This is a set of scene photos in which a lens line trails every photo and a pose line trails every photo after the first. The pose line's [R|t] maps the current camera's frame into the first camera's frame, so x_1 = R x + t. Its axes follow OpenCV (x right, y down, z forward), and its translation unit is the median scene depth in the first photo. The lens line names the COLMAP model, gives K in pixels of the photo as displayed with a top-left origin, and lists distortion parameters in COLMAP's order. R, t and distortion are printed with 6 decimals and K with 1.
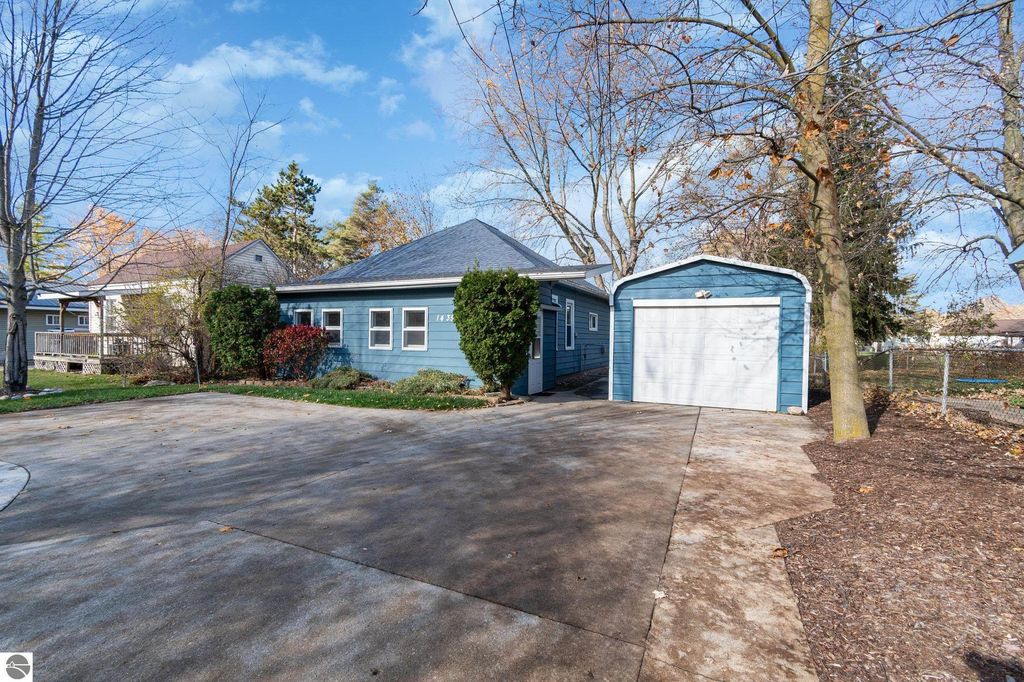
lens RADIAL K [[456.8, 0, 514.8], [0, 456.8, 342.3], [0, 0, 1]] dist [0.001872, 0.000377]
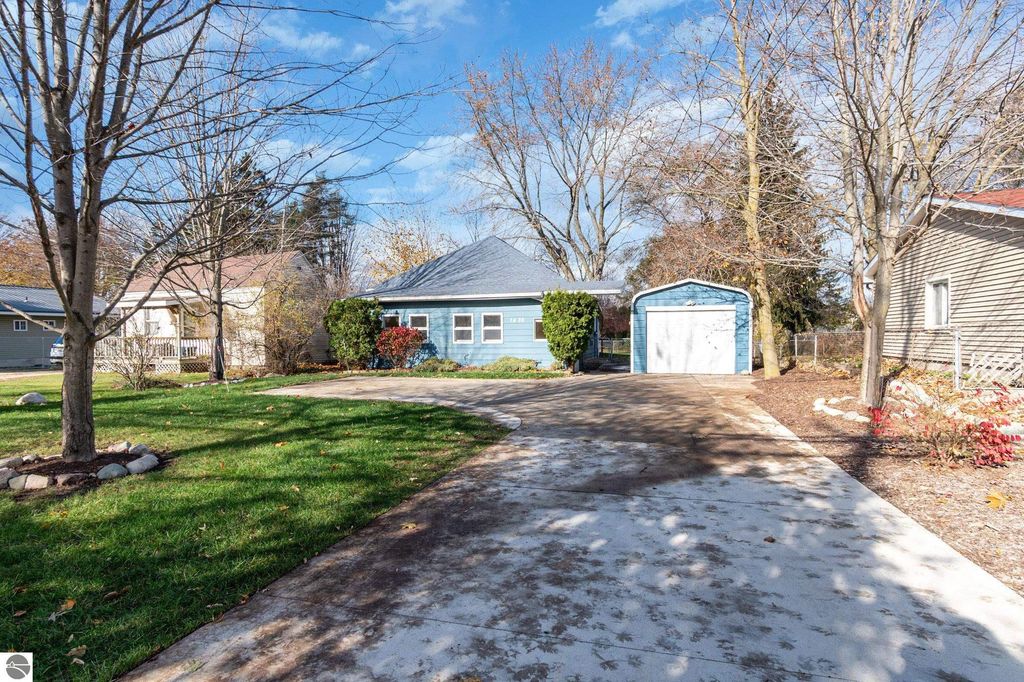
lens RADIAL K [[539.1, 0, 512.0], [0, 539.1, 341.0], [0, 0, 1]] dist [-0.017834, 0.000023]
pose [[0.986797, -0.022311, 0.160419, -0.418468], [0.022090, 0.999751, 0.003163, 0.005964], [-0.160450, 0.000422, 0.987044, -0.621490]]
